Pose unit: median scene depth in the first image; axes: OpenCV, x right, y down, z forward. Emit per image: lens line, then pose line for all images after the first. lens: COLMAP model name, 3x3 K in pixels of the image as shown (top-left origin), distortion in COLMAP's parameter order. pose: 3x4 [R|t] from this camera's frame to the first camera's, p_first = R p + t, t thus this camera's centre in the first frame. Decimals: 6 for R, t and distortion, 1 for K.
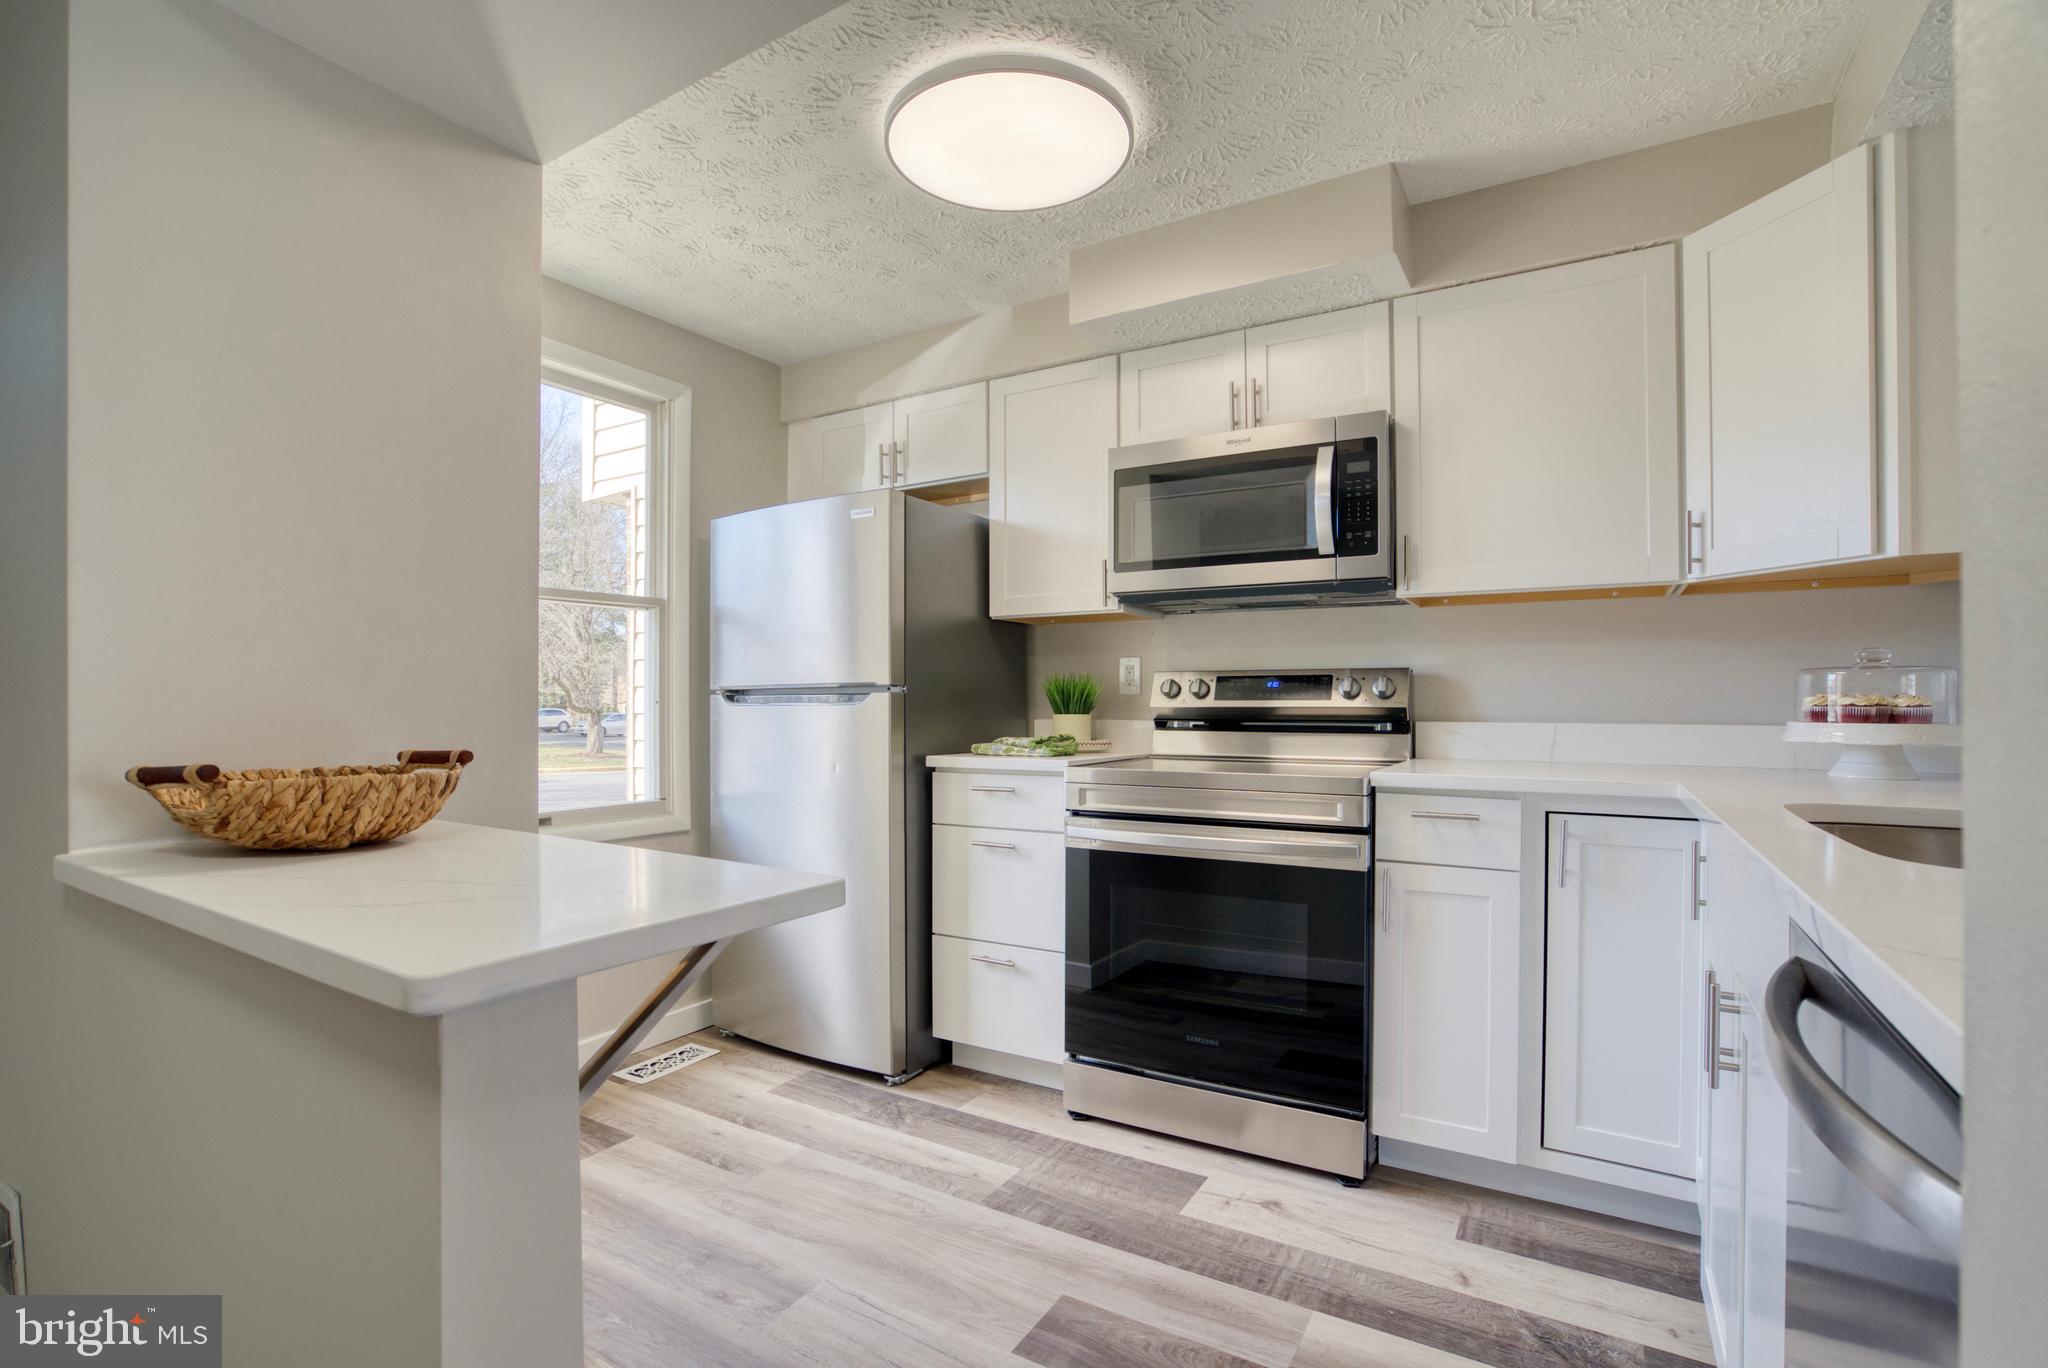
lens RADIAL K [[976.0, 0, 1016.3], [0, 976.0, 699.5], [0, 0, 1]] dist [-0.013596, 0.008291]
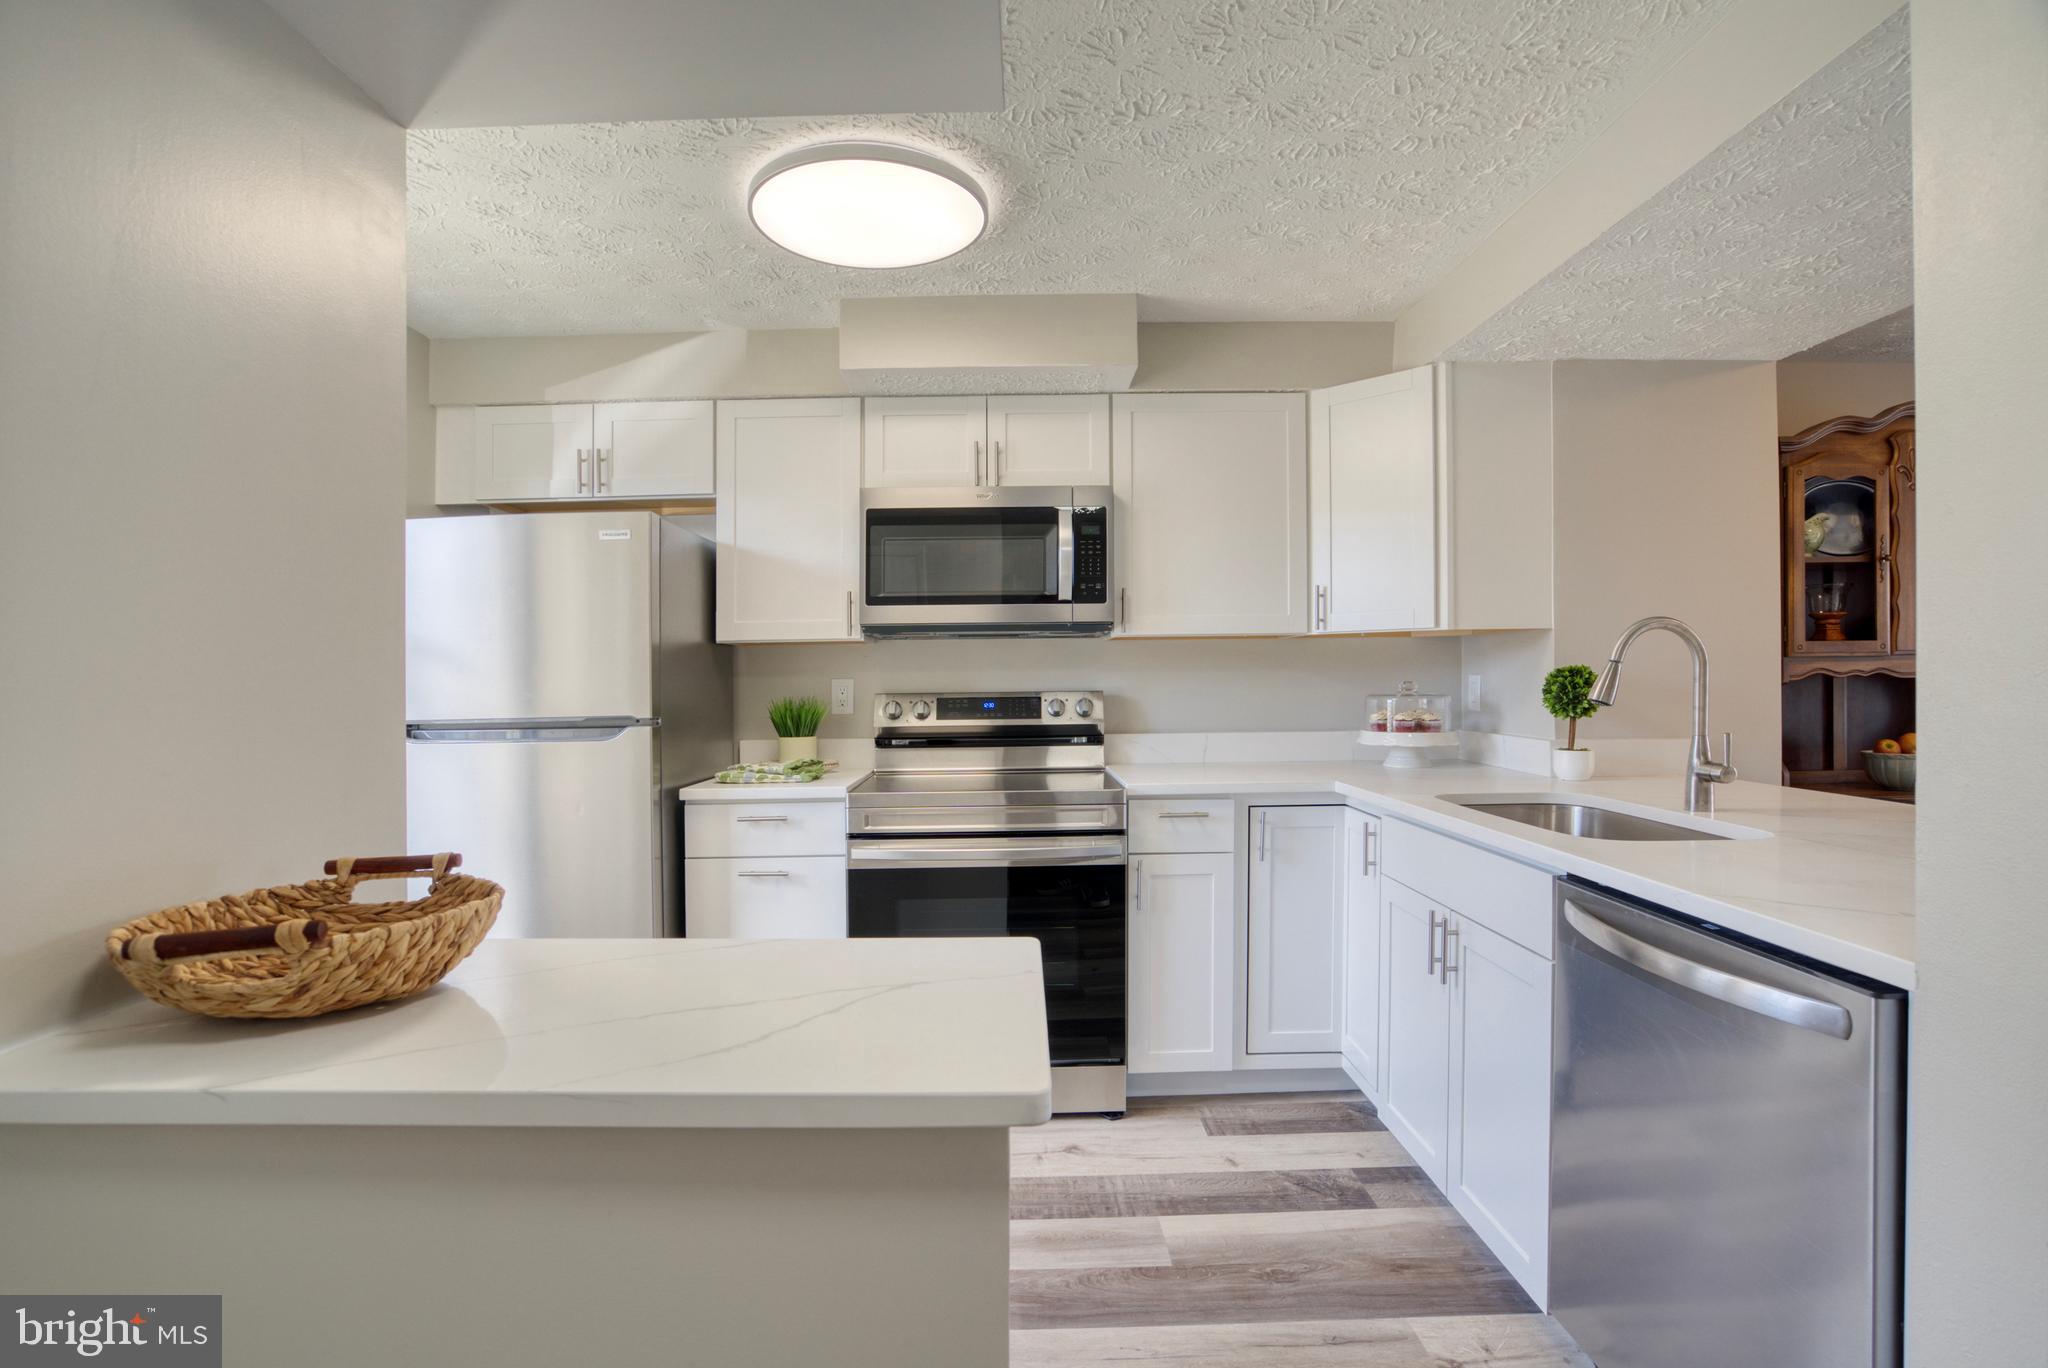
lens RADIAL K [[976.0, 0, 1023.5], [0, 976.0, 696.8], [0, 0, 1]] dist [-0.013596, 0.008291]
pose [[0.851887, -0.024111, 0.523170, -0.389889], [0.014702, 0.999647, 0.022129, -0.065067], [-0.523519, -0.011160, 0.851941, 0.010643]]
